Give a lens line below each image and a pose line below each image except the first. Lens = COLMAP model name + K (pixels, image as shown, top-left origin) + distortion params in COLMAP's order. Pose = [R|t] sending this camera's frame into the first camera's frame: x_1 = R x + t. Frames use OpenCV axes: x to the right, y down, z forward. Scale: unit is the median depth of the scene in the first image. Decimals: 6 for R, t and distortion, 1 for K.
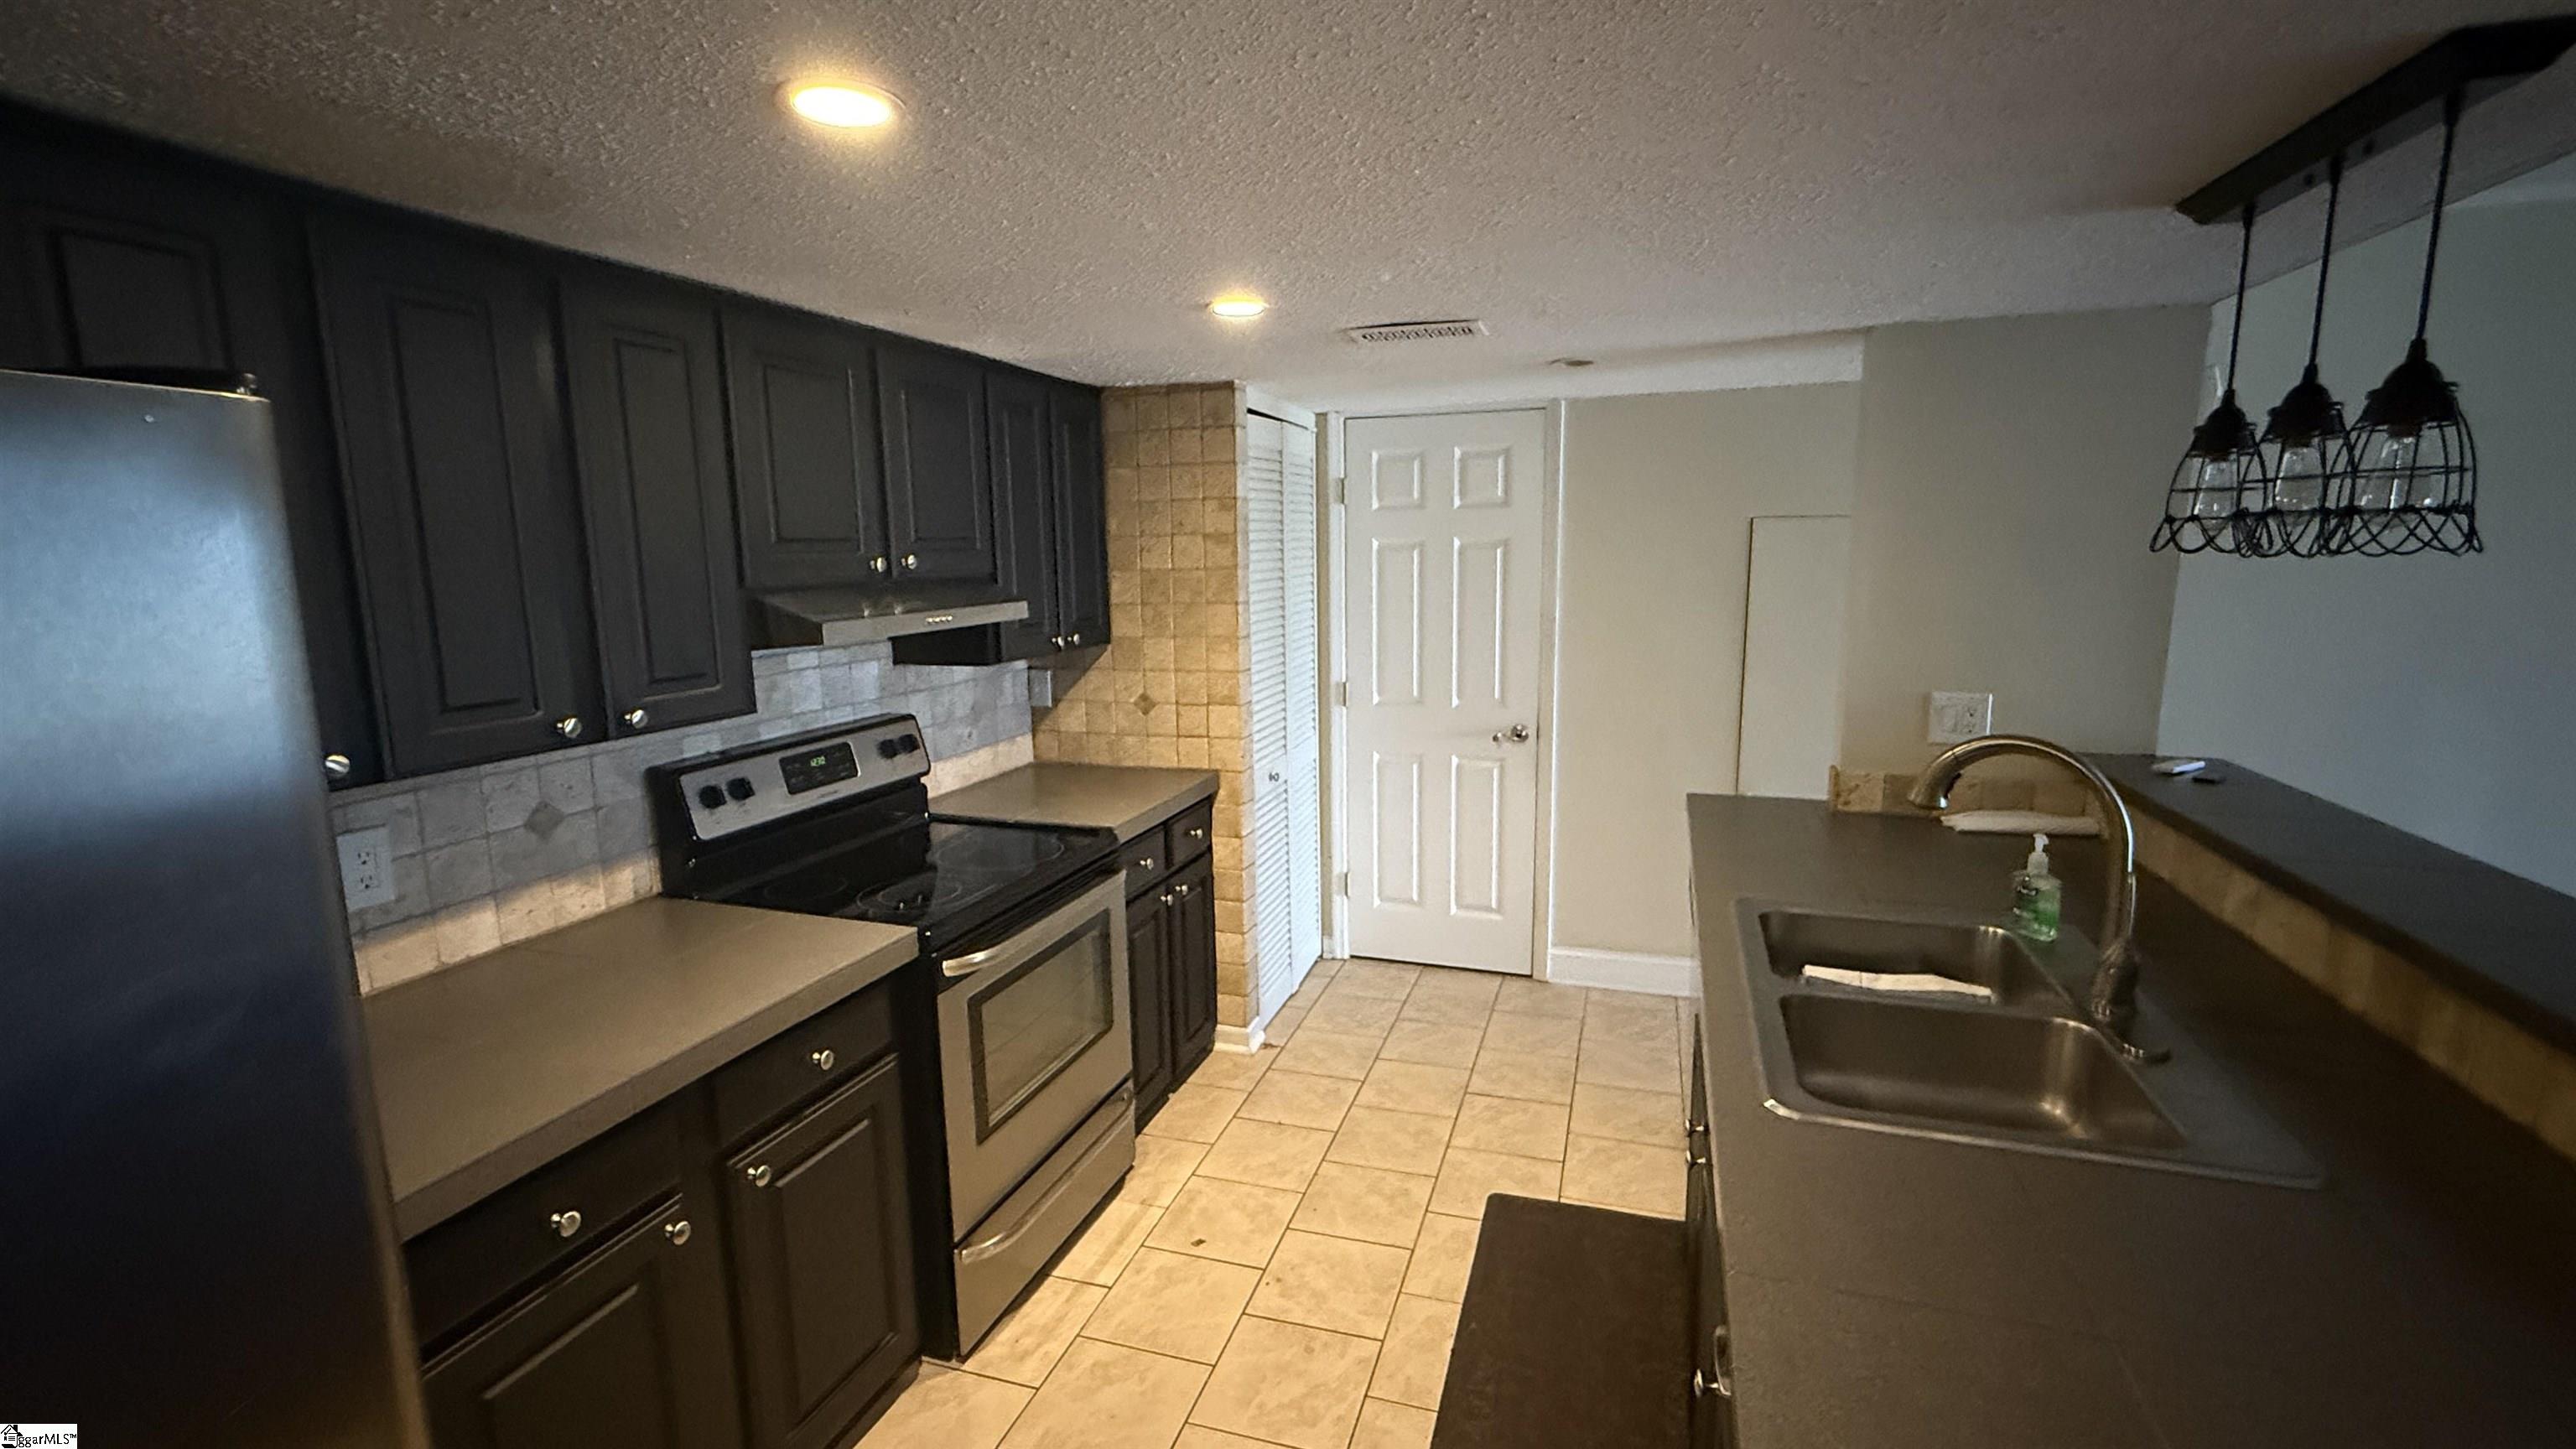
lens RADIAL K [[1106.4, 0, 1299.1], [0, 1106.4, 732.1], [0, 0, 1]] dist [0.000175, 0.000011]
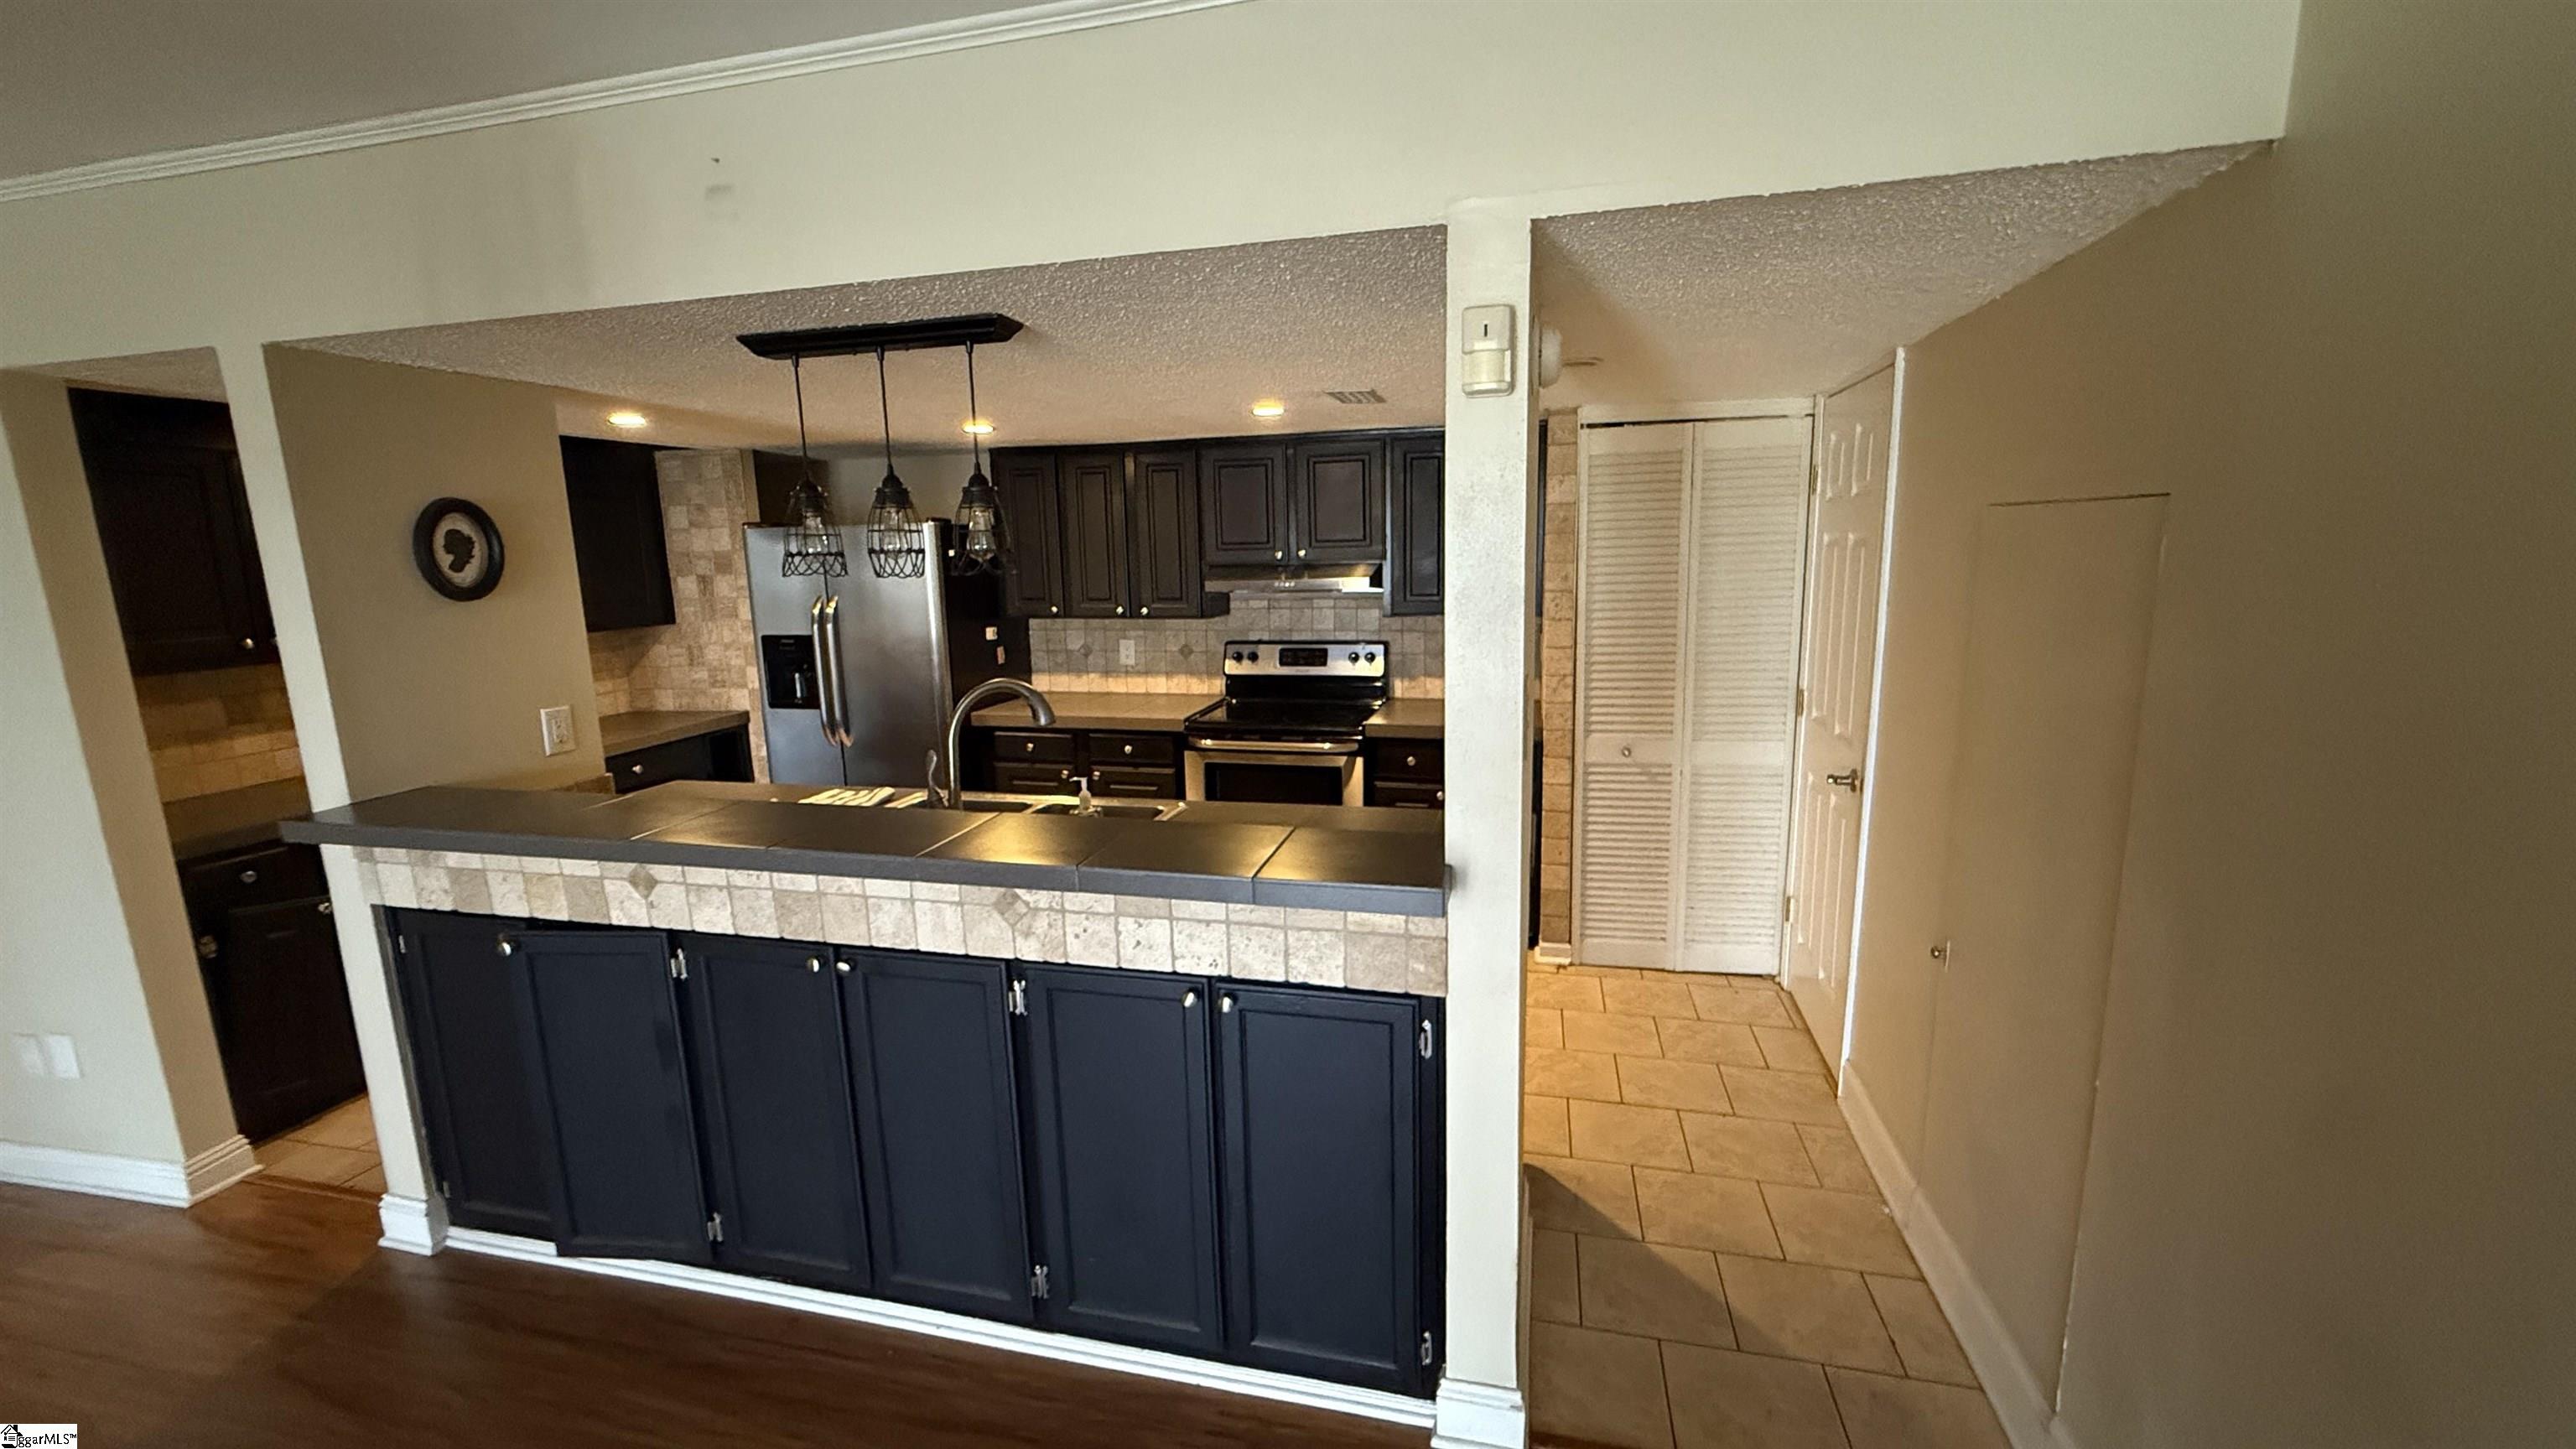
lens RADIAL K [[1015.1, 0, 1295.6], [0, 1015.1, 719.2], [0, 0, 1]] dist [0.001331, -0.000157]
pose [[0.066110, 0.176495, -0.982079, 1.456098], [-0.145004, 0.975483, 0.165548, -0.167583], [0.987220, 0.131461, 0.090082, 0.891388]]
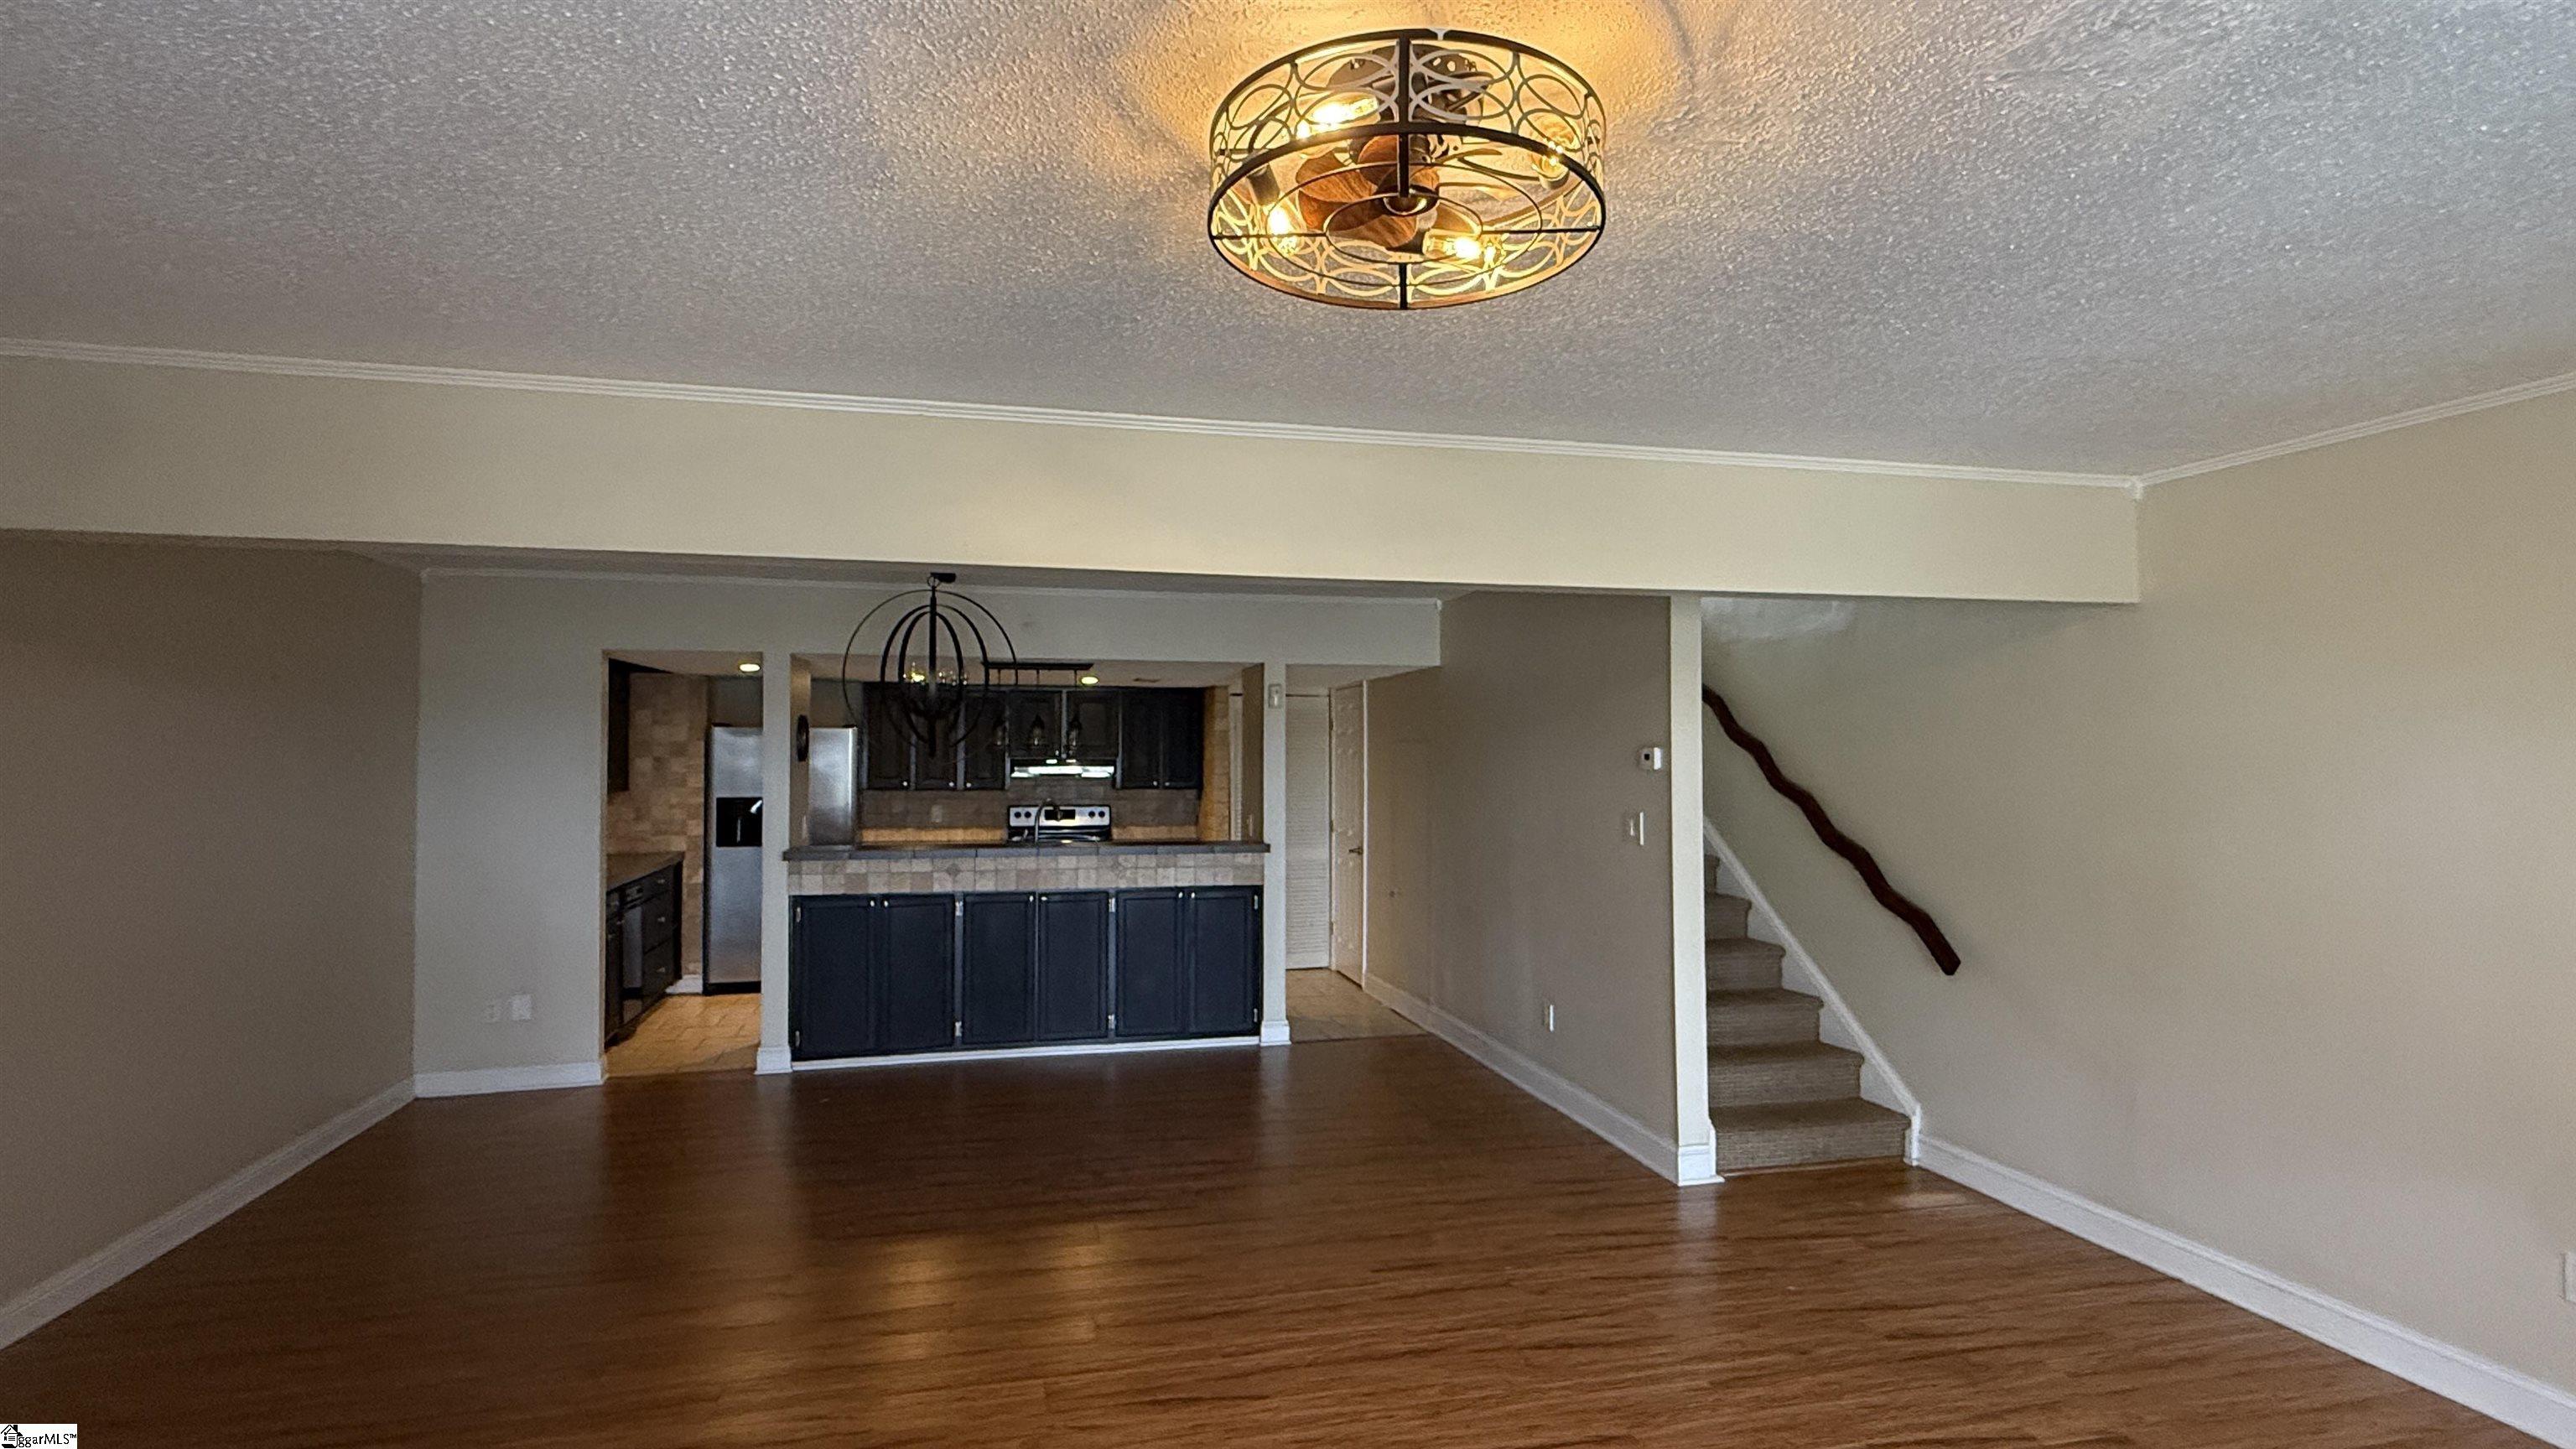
lens RADIAL K [[1197.8, 0, 1275.2], [0, 1197.8, 725.5], [0, 0, 1]] dist [-0.000672, -0.000031]
pose [[0.515036, -0.009550, -0.857115, 3.126989], [-0.150653, 0.983364, -0.101483, 0.039282], [0.843826, 0.181395, 0.505029, -0.320845]]
